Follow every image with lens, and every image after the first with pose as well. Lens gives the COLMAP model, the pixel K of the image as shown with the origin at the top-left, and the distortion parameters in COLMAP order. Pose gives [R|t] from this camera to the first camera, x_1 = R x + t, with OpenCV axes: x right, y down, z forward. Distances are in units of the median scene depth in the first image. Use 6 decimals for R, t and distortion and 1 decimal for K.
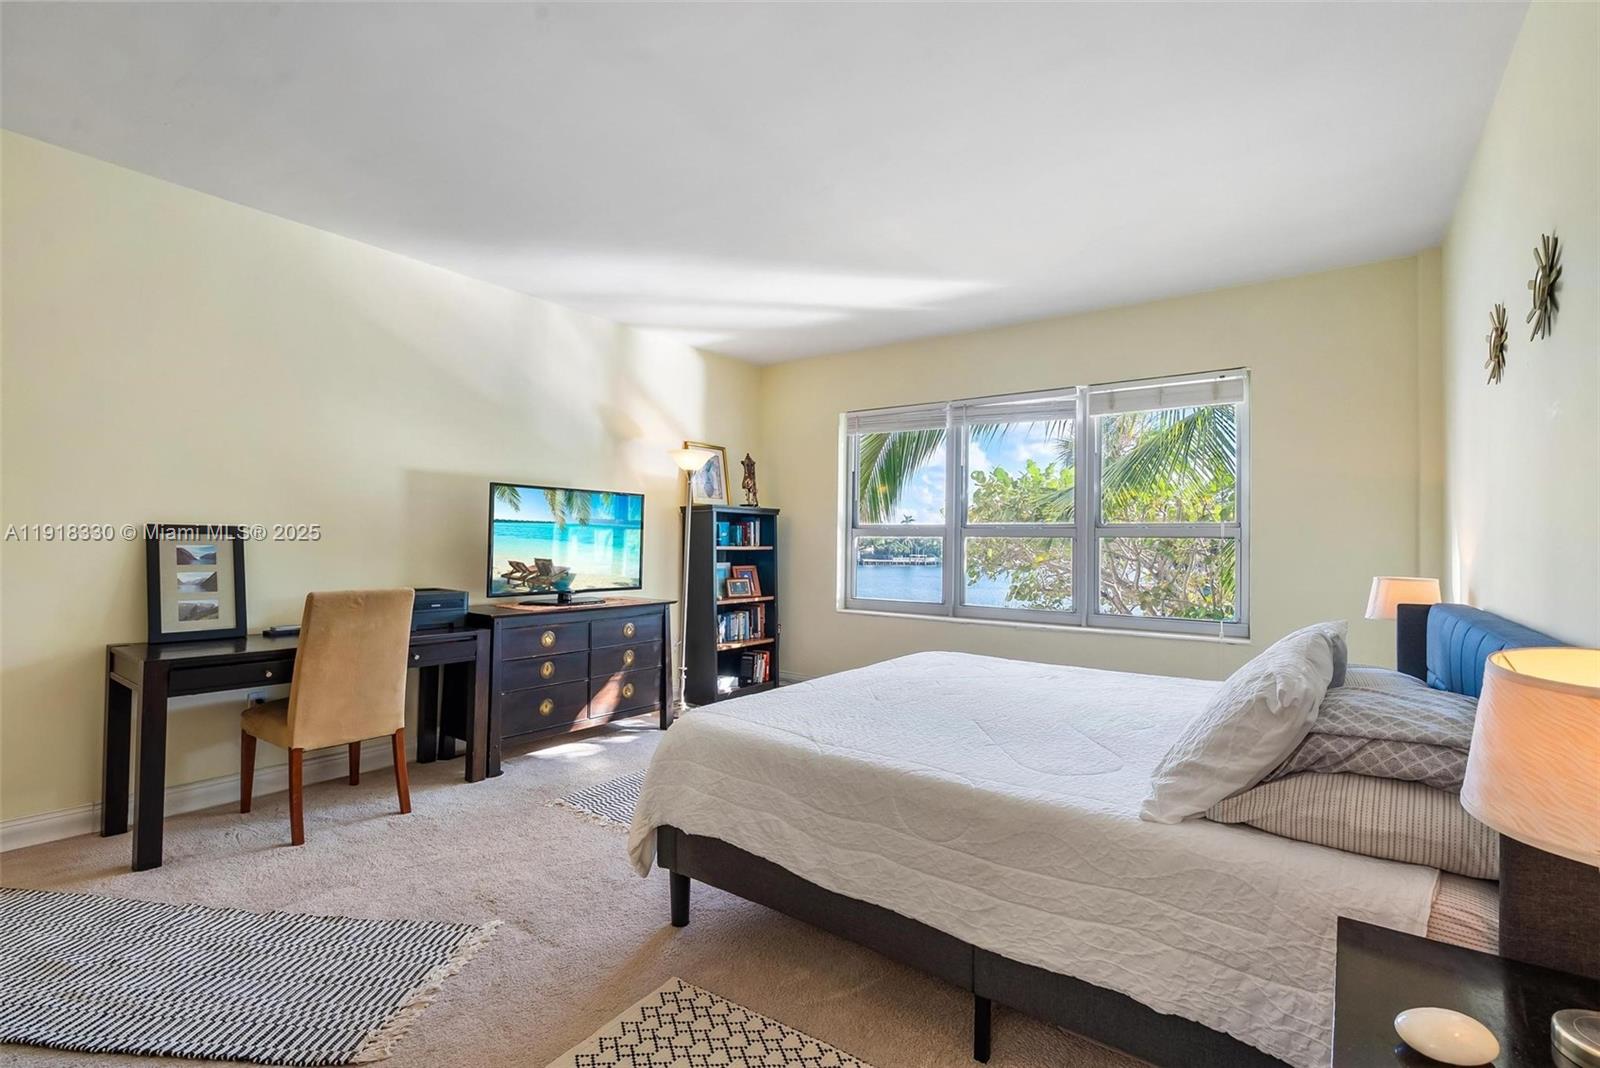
lens RADIAL K [[730.0, 0, 806.6], [0, 730.0, 535.0], [0, 0, 1]] dist [-0.006601, 0.002988]
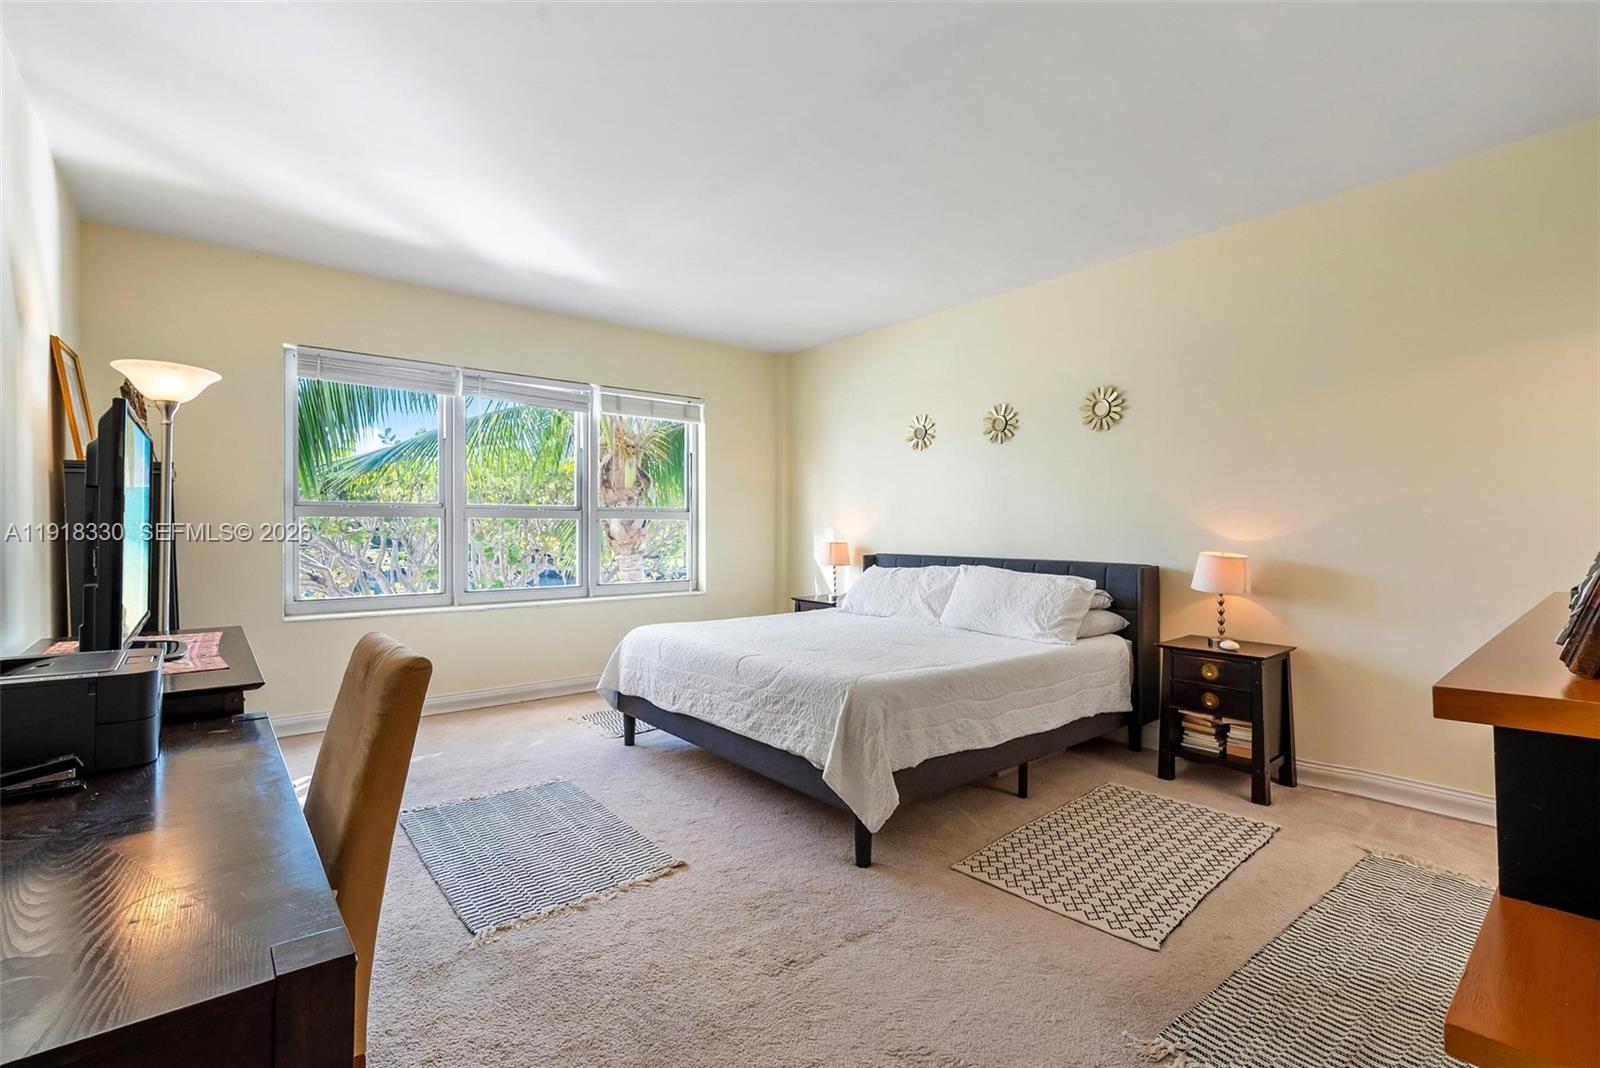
lens RADIAL K [[730.0, 0, 804.6], [0, 730.0, 529.6], [0, 0, 1]] dist [-0.006601, 0.002988]
pose [[0.235583, -0.017322, 0.971700, -0.685547], [-0.008707, 0.999763, 0.019933, -0.005635], [-0.971815, -0.013157, 0.235376, 0.441520]]
